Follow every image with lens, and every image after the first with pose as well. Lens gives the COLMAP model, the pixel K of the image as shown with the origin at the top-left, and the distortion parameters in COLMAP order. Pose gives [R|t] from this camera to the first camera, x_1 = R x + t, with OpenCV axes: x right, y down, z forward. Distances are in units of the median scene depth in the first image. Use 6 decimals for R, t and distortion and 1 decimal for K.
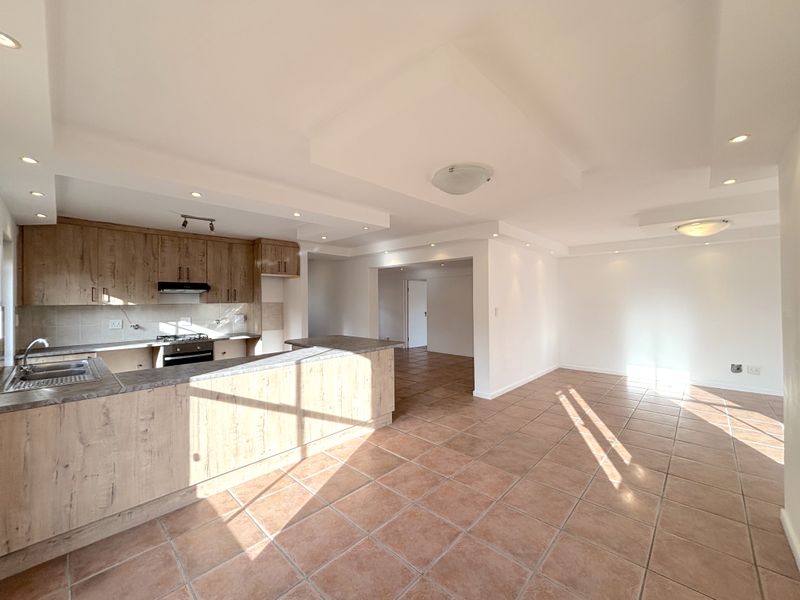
lens RADIAL K [[320.7, 0, 399.2], [0, 320.7, 297.8], [0, 0, 1]] dist [-0.001670, -0.000129]
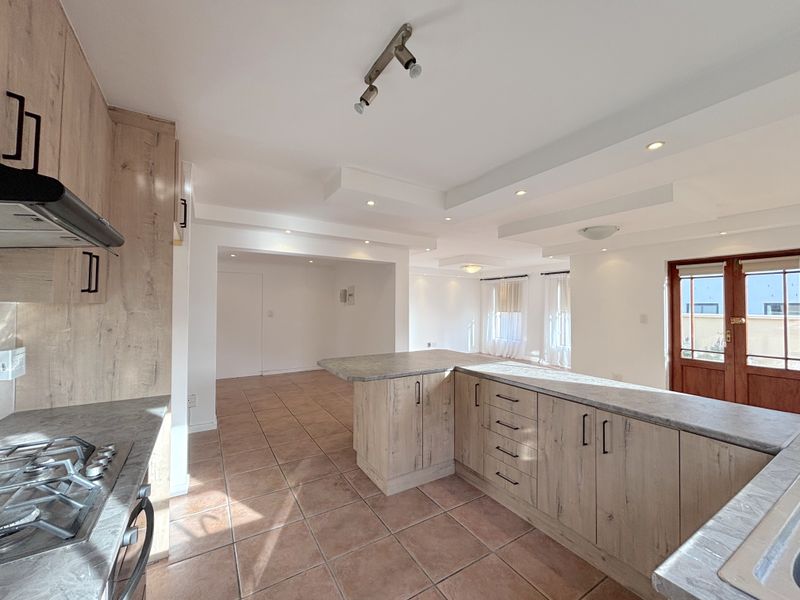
lens RADIAL K [[322.5, 0, 398.8], [0, 322.5, 297.6], [0, 0, 1]] dist [-0.000162, -0.000276]
pose [[0.255216, 0.036404, 0.966198, -0.870341], [-0.016496, 0.999309, -0.033294, 0.020096], [-0.966743, -0.007441, 0.255640, 0.822899]]
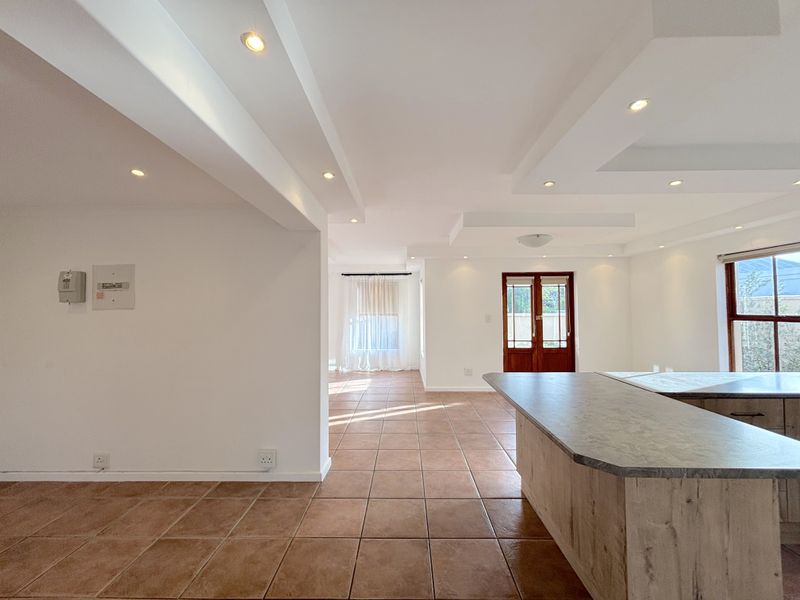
lens RADIAL K [[320.7, 0, 399.2], [0, 320.7, 297.8], [0, 0, 1]] dist [-0.001670, -0.000129]
pose [[-0.679876, 0.039451, 0.732265, -0.312167], [0.005574, 0.998801, -0.048636, 0.018819], [-0.733305, -0.028984, -0.679281, 1.456773]]
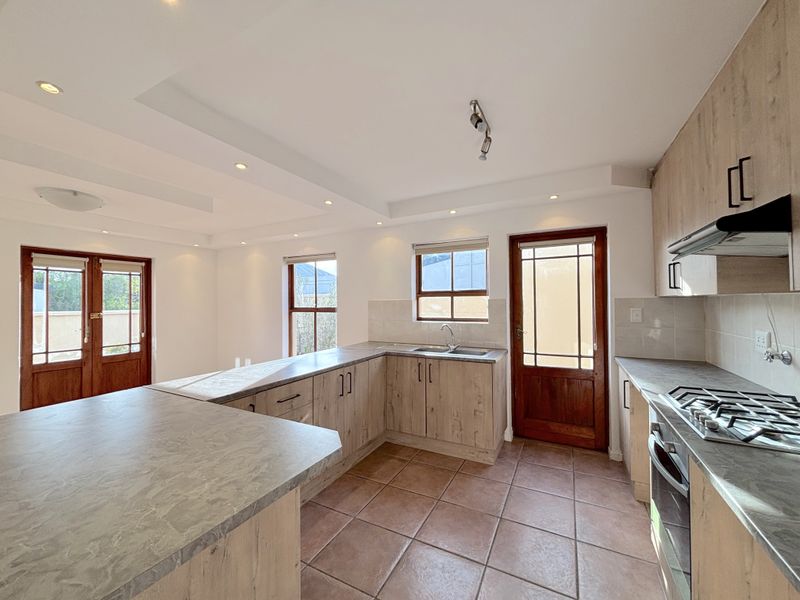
lens RADIAL K [[322.5, 0, 398.8], [0, 322.5, 297.6], [0, 0, 1]] dist [-0.000162, -0.000276]
pose [[-0.960644, 0.016205, -0.277308, -0.335542], [0.022347, 0.999570, -0.019003, 0.023399], [0.276881, -0.024452, -0.960593, 1.308695]]
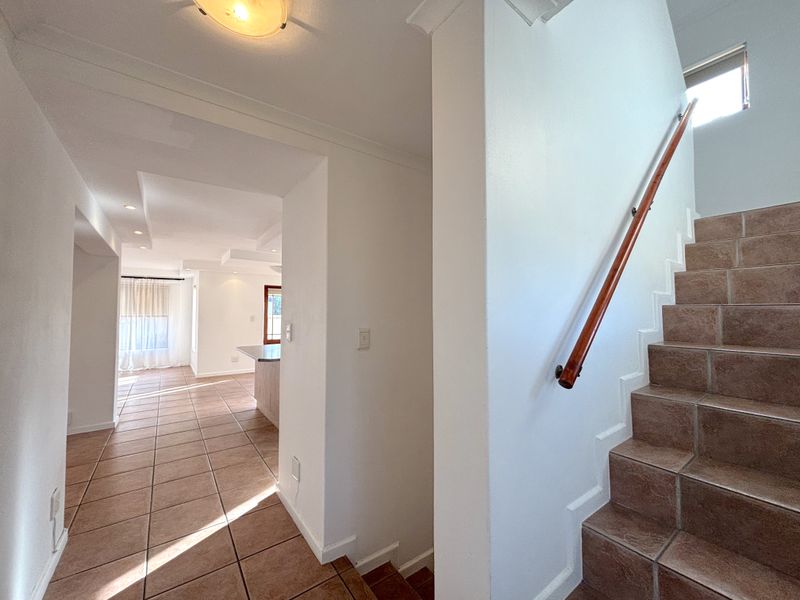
lens RADIAL K [[324.2, 0, 397.3], [0, 324.2, 297.7], [0, 0, 1]] dist [-0.001635, -0.000143]
pose [[-0.983086, 0.018509, 0.182209, -0.711517], [0.008878, 0.998527, -0.053527, 0.030268], [-0.182932, -0.051004, -0.981802, 1.915655]]
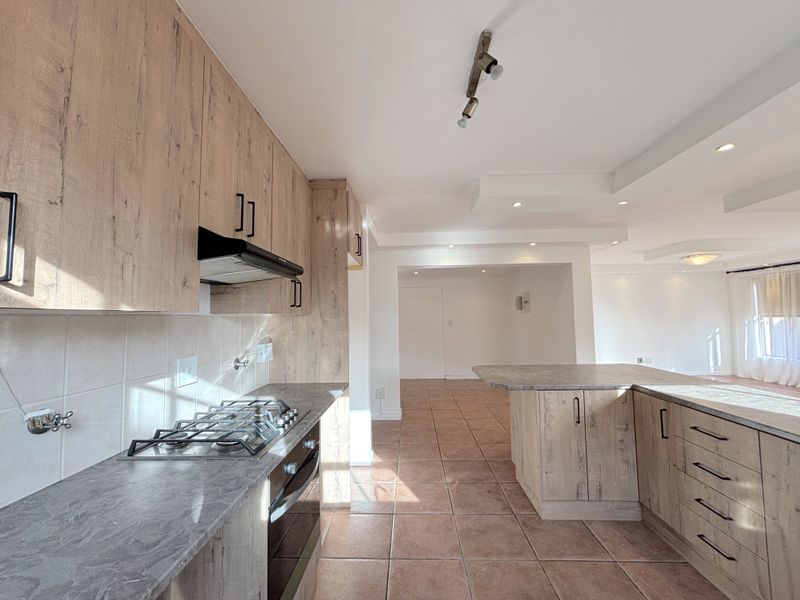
lens RADIAL K [[322.5, 0, 398.8], [0, 322.5, 297.6], [0, 0, 1]] dist [-0.000162, -0.000276]
pose [[0.747587, 0.036415, 0.663165, -0.842792], [0.004206, 0.998216, -0.059555, 0.024891], [-0.664151, 0.047311, 0.746100, 0.736487]]
